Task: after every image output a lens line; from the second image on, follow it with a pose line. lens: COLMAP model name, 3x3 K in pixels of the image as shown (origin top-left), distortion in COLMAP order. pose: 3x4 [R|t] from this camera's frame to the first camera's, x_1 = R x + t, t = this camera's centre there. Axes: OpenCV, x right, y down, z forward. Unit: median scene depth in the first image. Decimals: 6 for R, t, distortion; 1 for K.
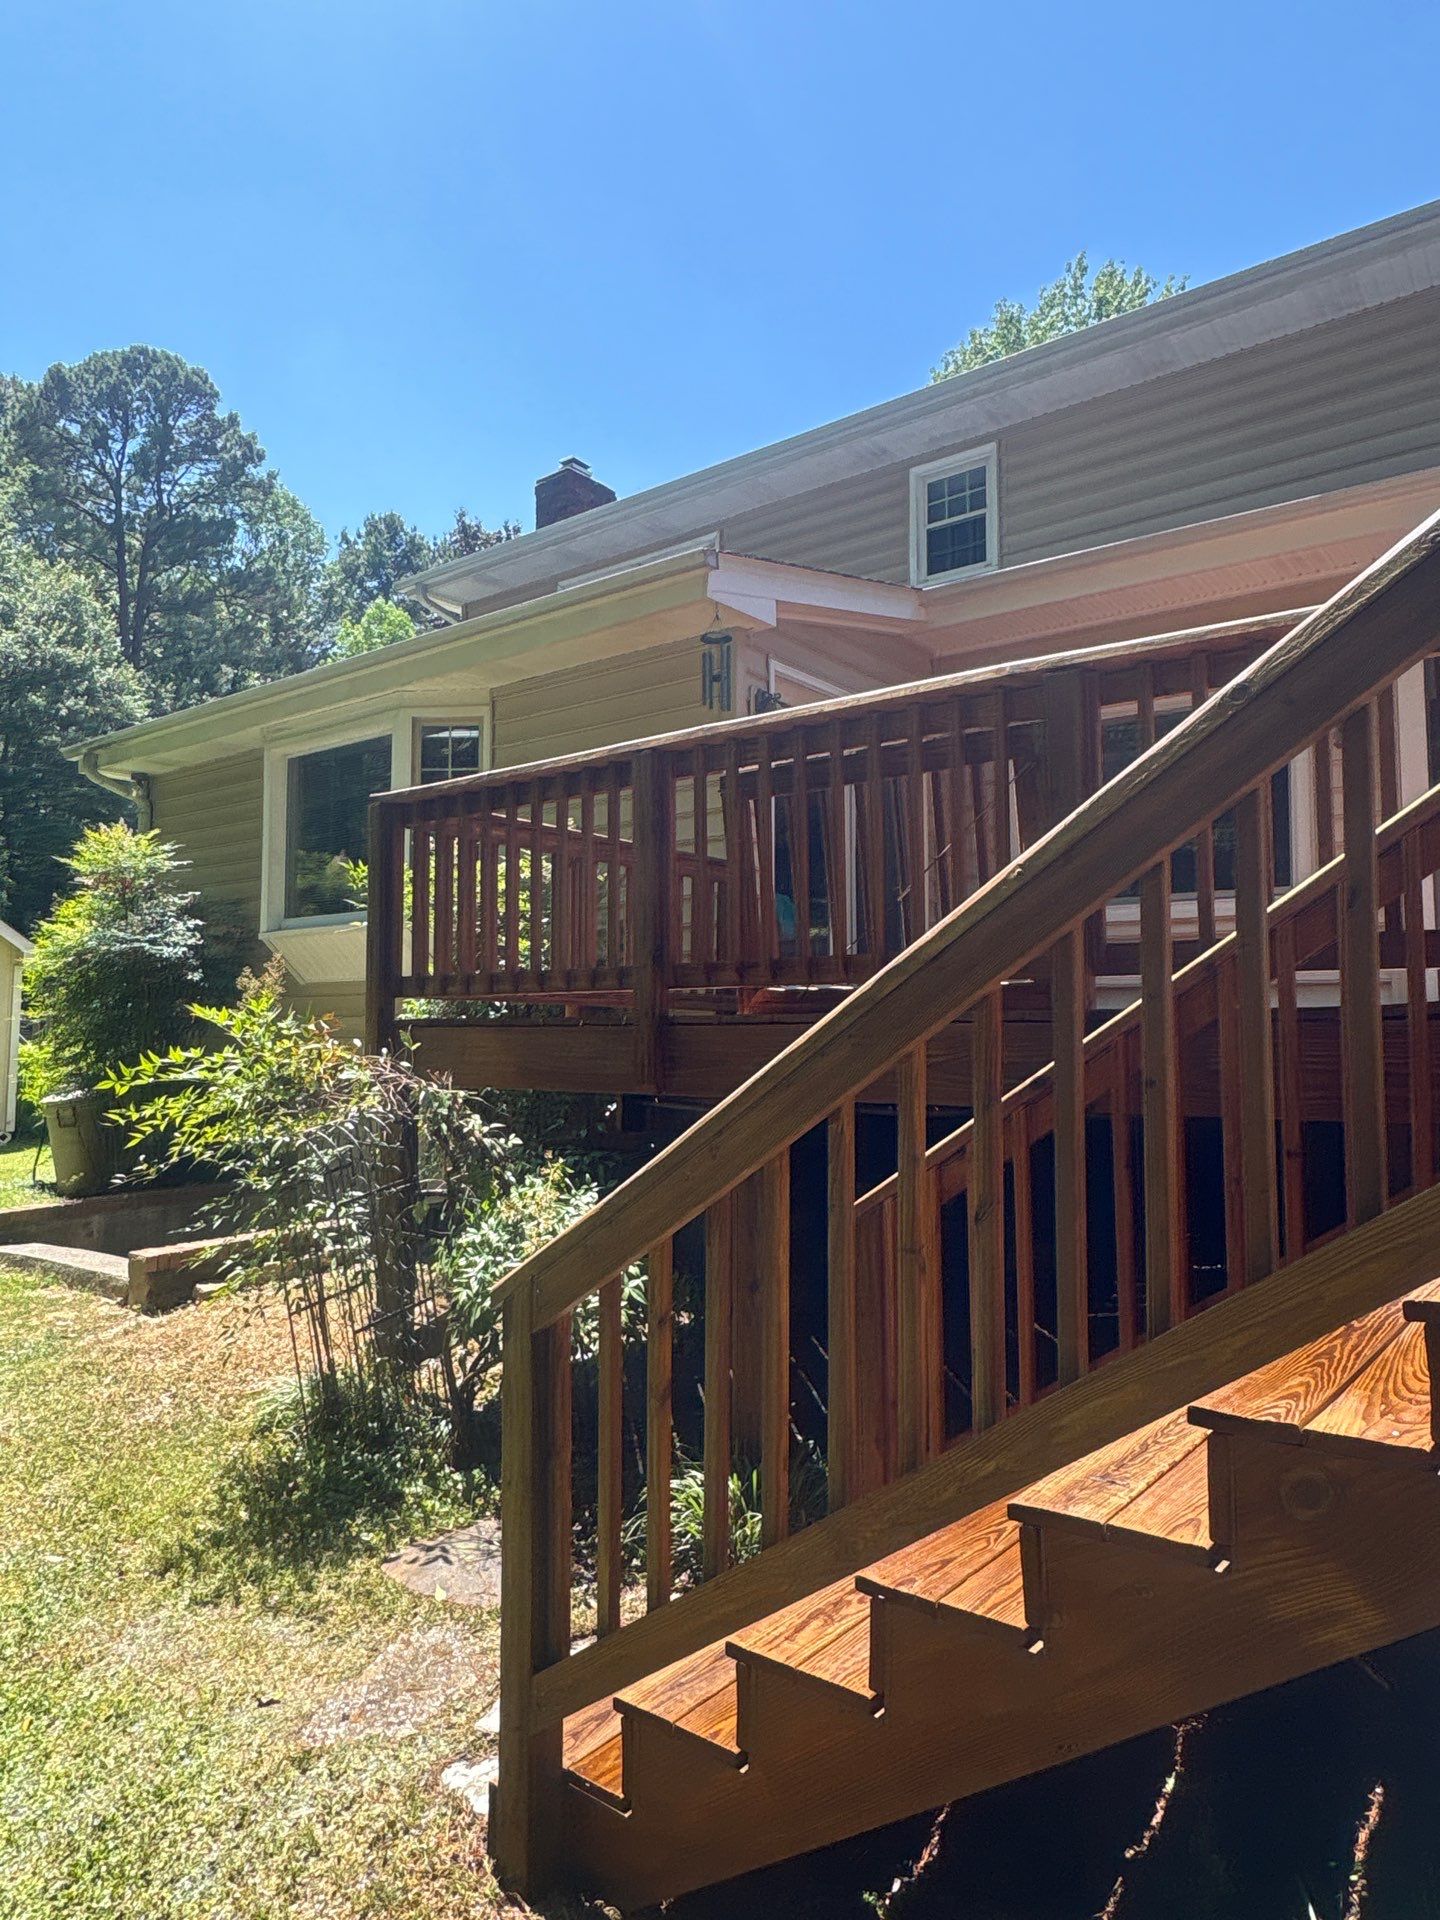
lens RADIAL K [[1222.7, 0, 720.8], [0, 1222.7, 953.4], [0, 0, 1]] dist [-0.001064, 0.003641]
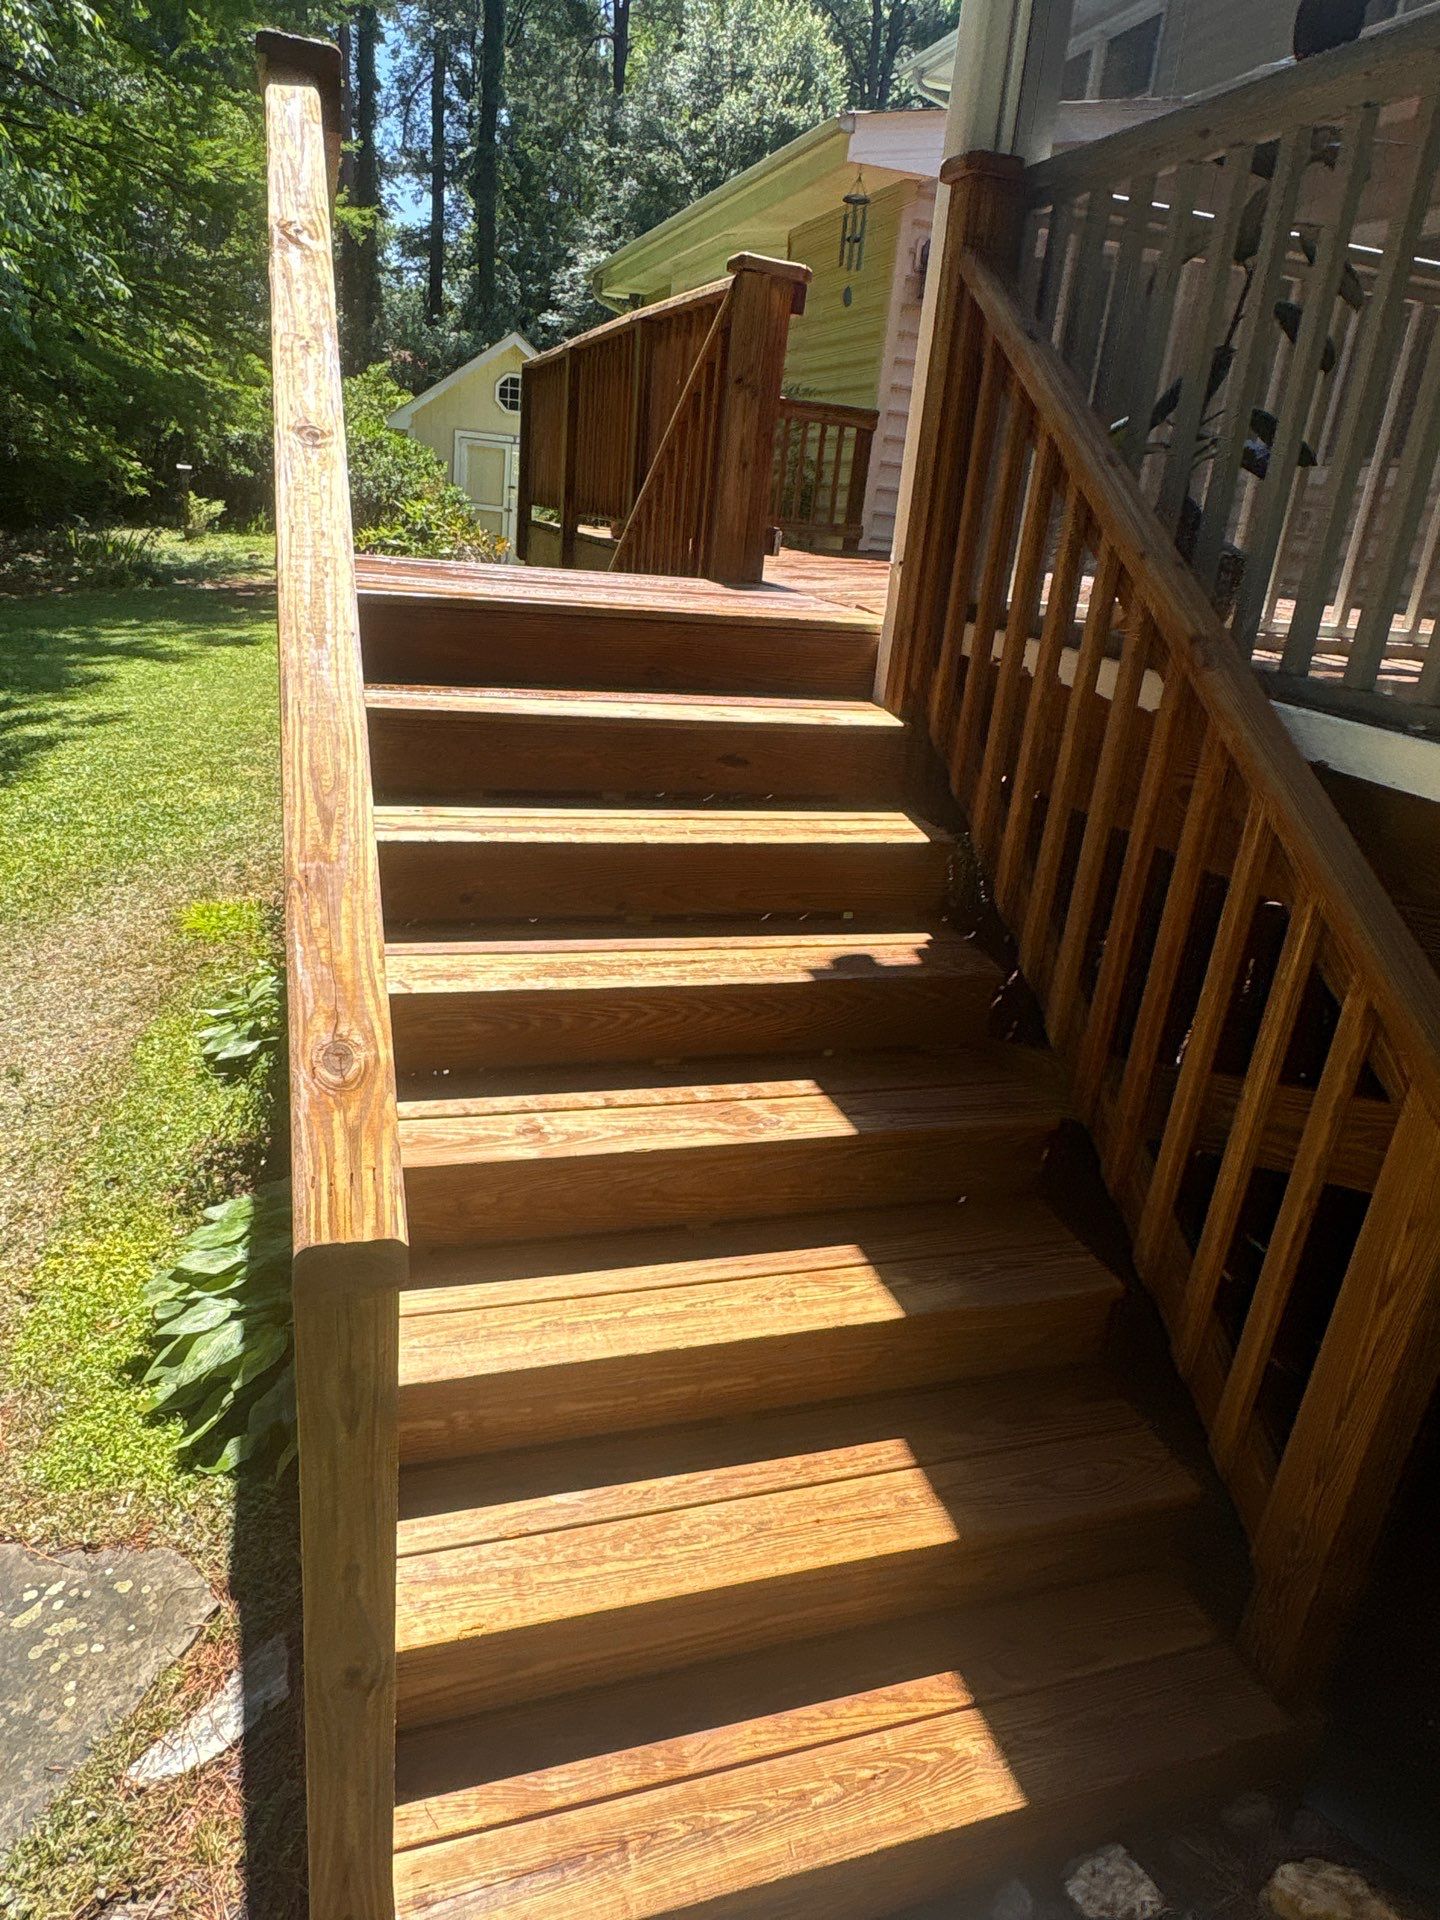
lens RADIAL K [[1222.7, 0, 725.6], [0, 1222.7, 957.4], [0, 0, 1]] dist [-0.001064, 0.003641]
pose [[0.827345, 0.267669, -0.493815, 0.110441], [-0.055187, 0.913637, 0.402769, -0.009717], [0.558976, -0.305977, 0.770664, -0.033176]]
